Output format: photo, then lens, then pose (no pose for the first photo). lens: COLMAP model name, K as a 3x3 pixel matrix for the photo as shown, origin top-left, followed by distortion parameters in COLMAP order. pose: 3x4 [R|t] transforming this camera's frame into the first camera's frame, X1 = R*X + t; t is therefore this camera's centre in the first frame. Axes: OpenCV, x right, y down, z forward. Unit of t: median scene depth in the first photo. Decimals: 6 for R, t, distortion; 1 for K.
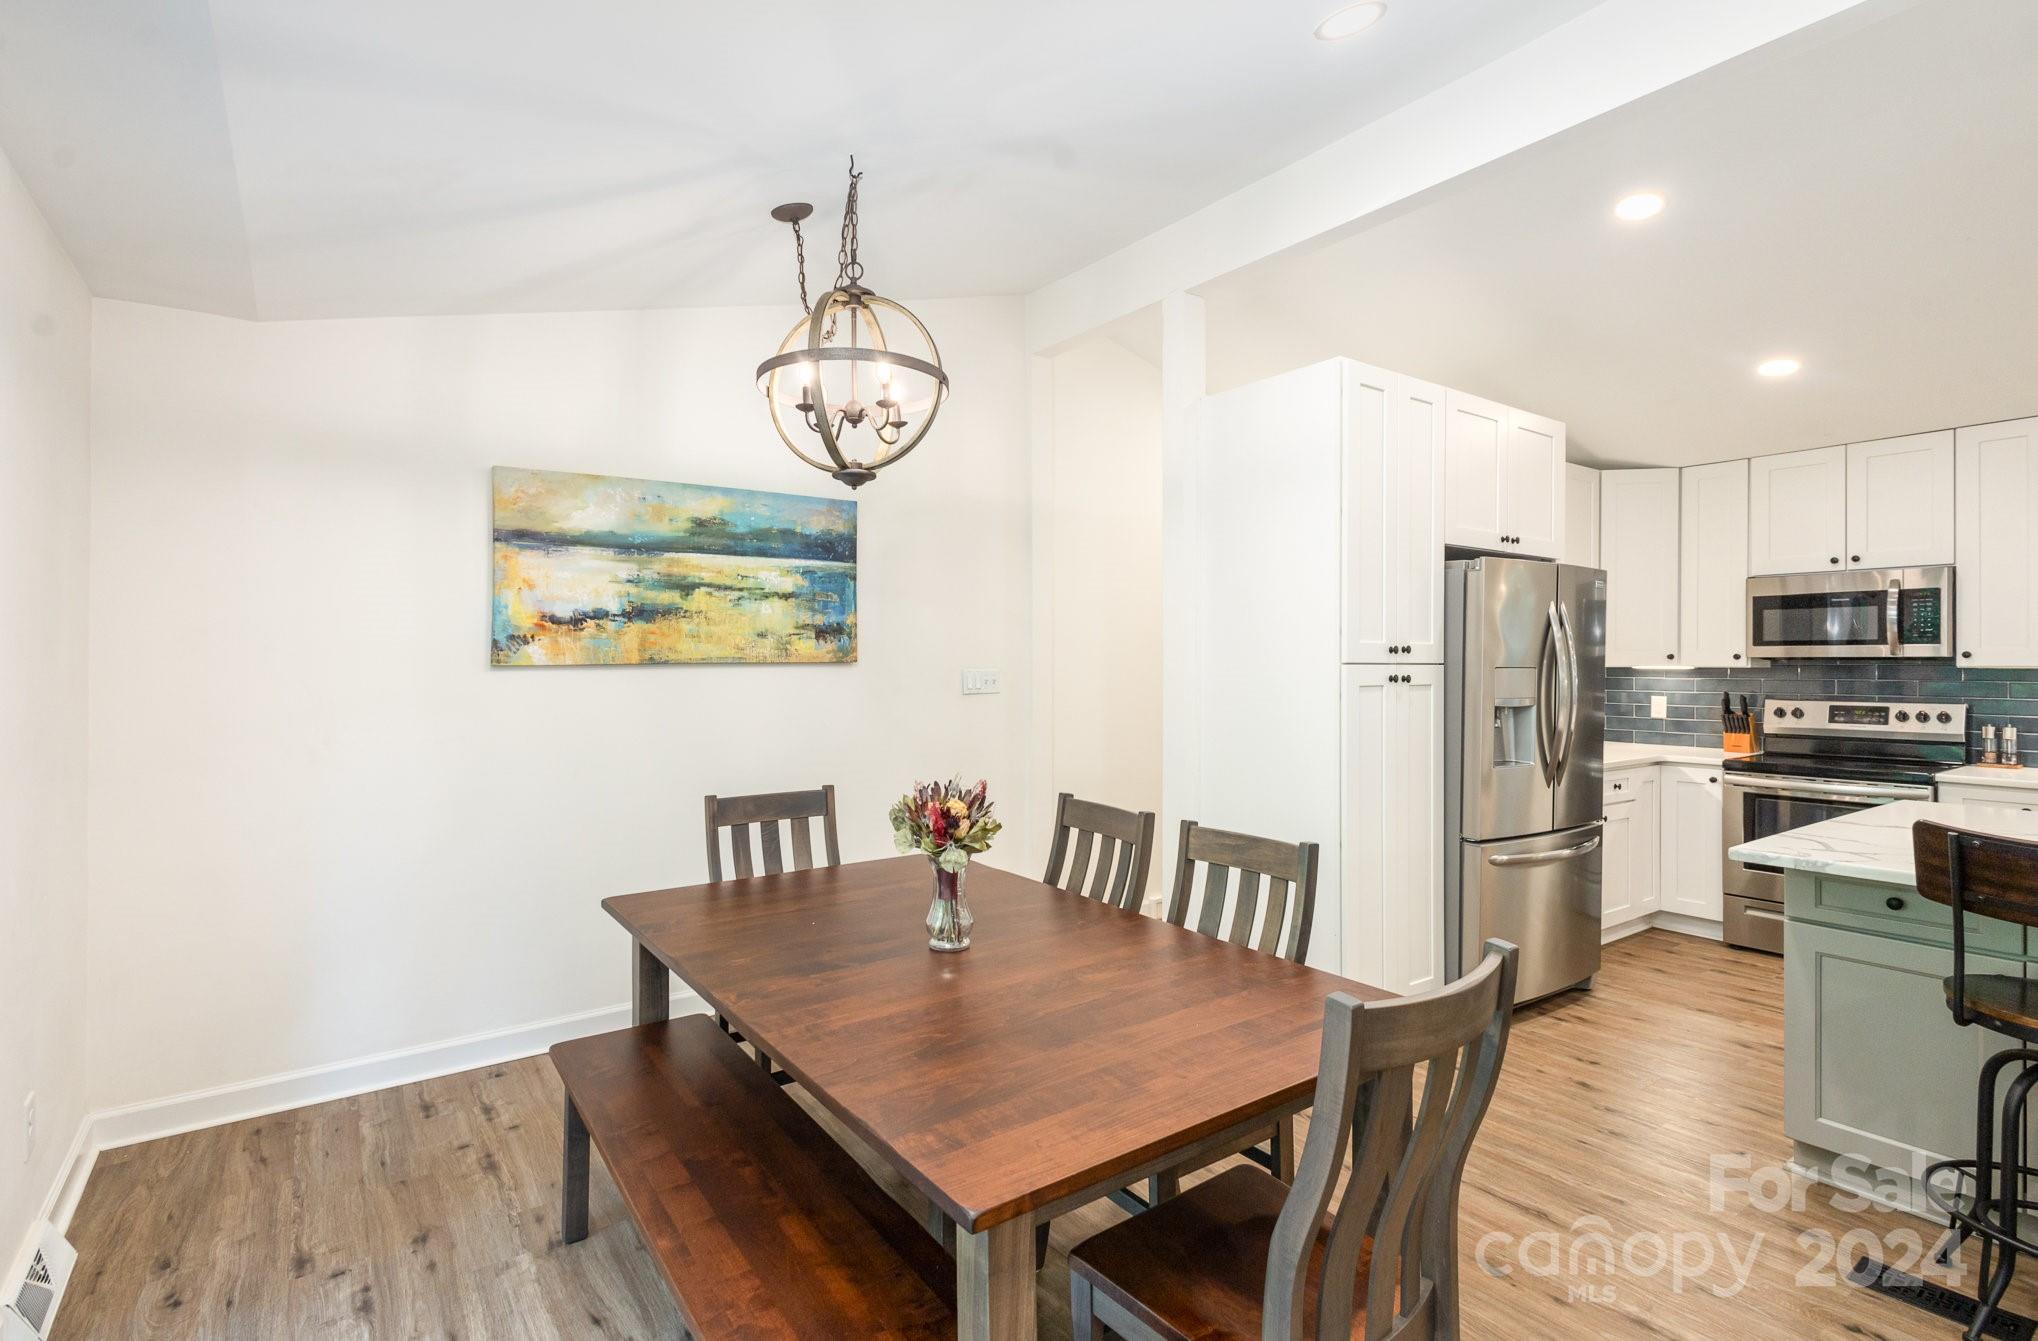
lens RADIAL K [[971.4, 0, 1031.7], [0, 971.4, 665.7], [0, 0, 1]] dist [0.009684, -0.001044]
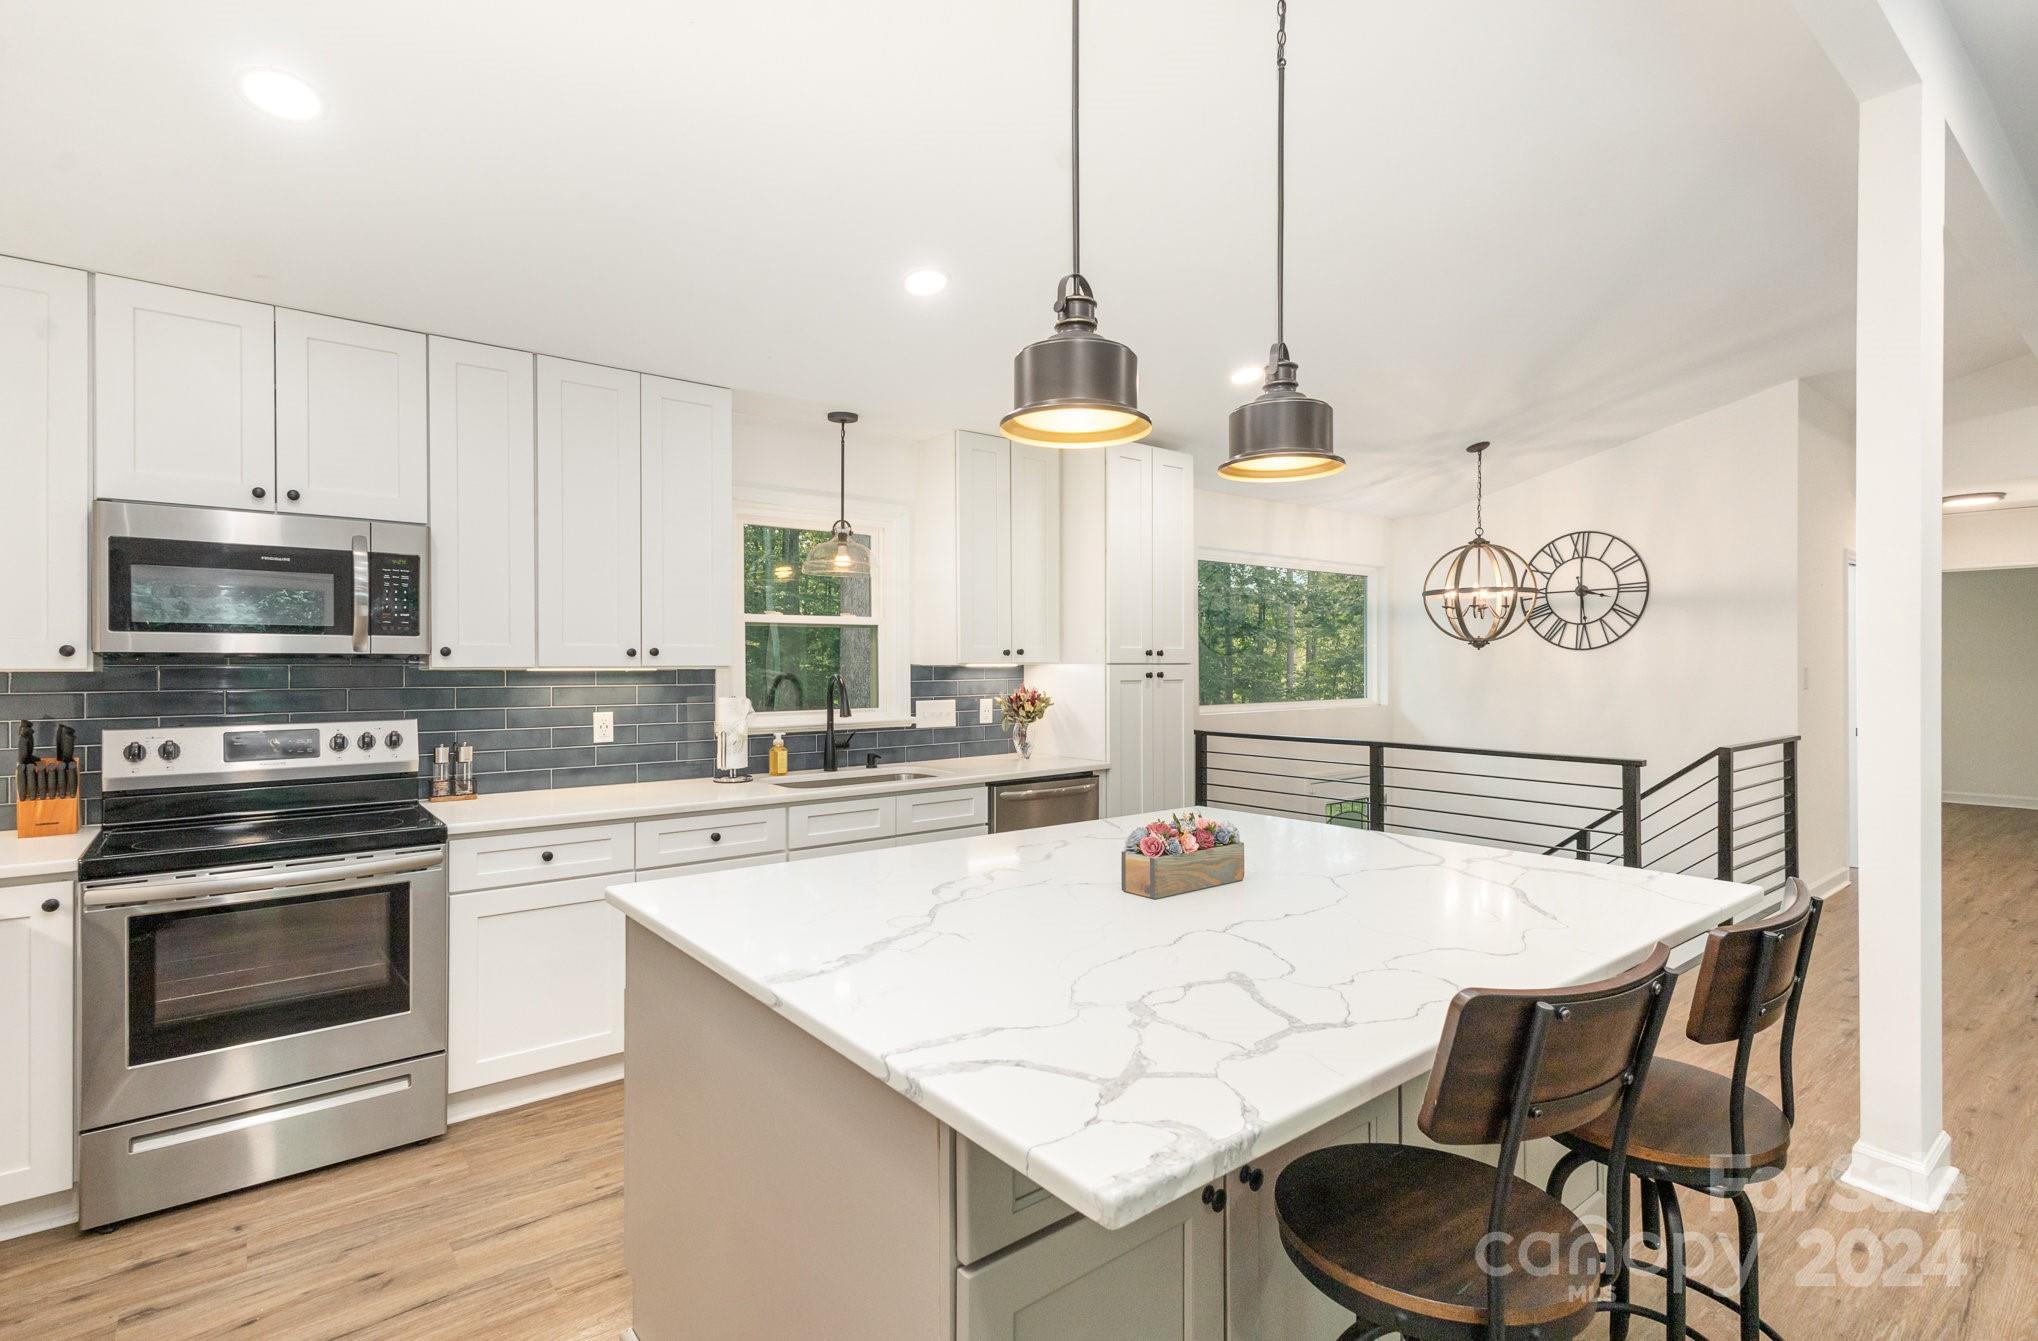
lens RADIAL K [[959.1, 0, 1027.5], [0, 959.1, 662.9], [0, 0, 1]] dist [0.007123, -0.000296]
pose [[-0.043399, 0.000123, 0.999058, 0.246248], [0.003337, 0.999994, 0.000022, -0.001857], [-0.999052, 0.003335, -0.043400, 0.659820]]
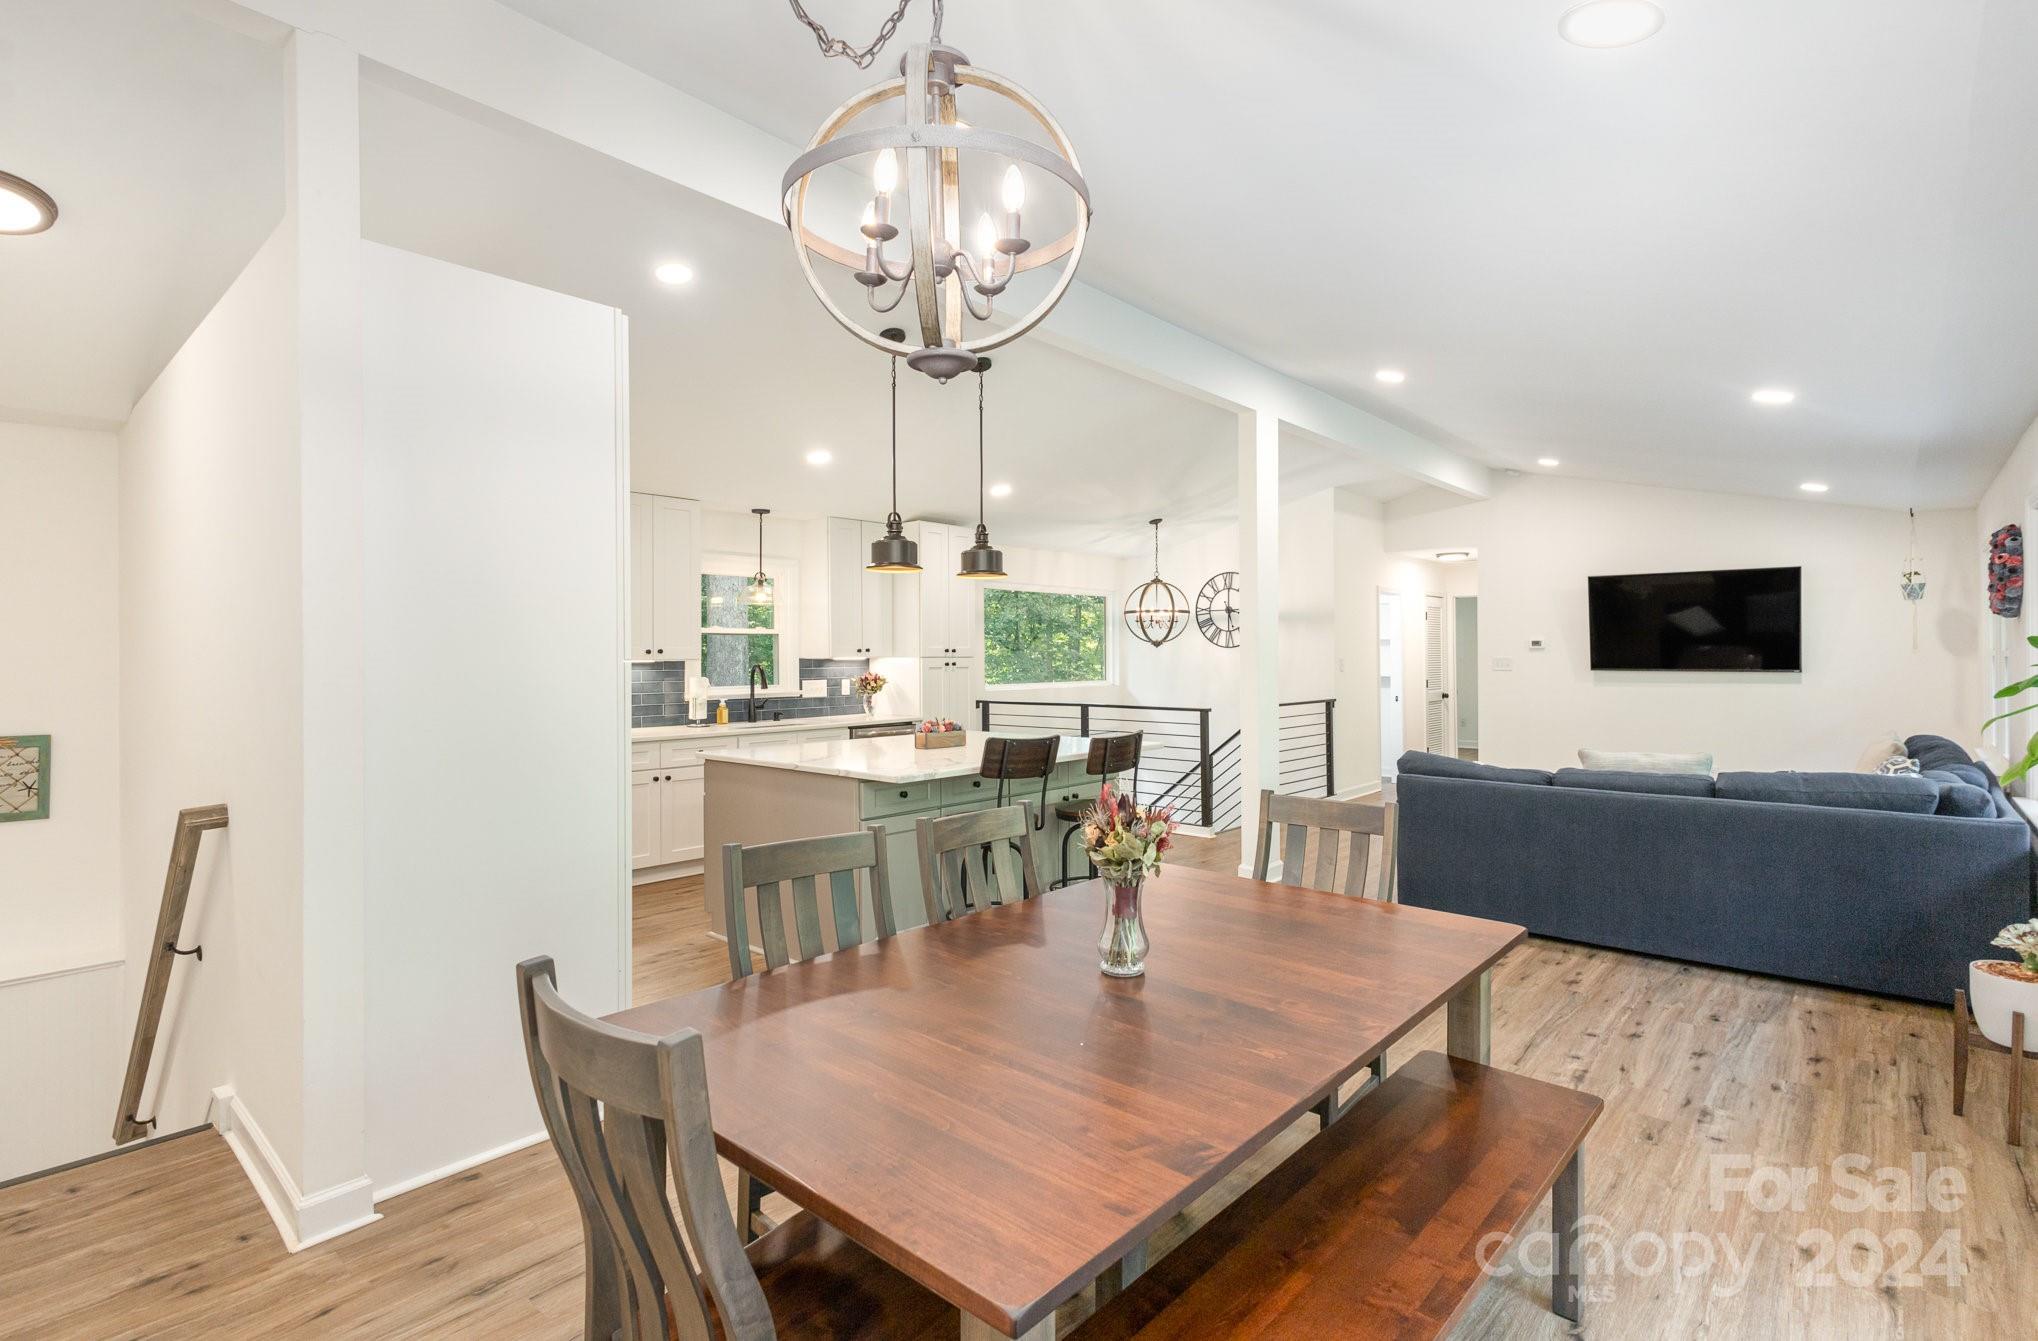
lens RADIAL K [[959.1, 0, 1027.5], [0, 959.1, 662.9], [0, 0, 1]] dist [0.007123, -0.000296]
pose [[-0.210689, -0.005870, 0.977536, -0.522296], [0.006061, 0.999955, 0.007311, -0.002046], [-0.977534, 0.007466, -0.210644, 0.709156]]
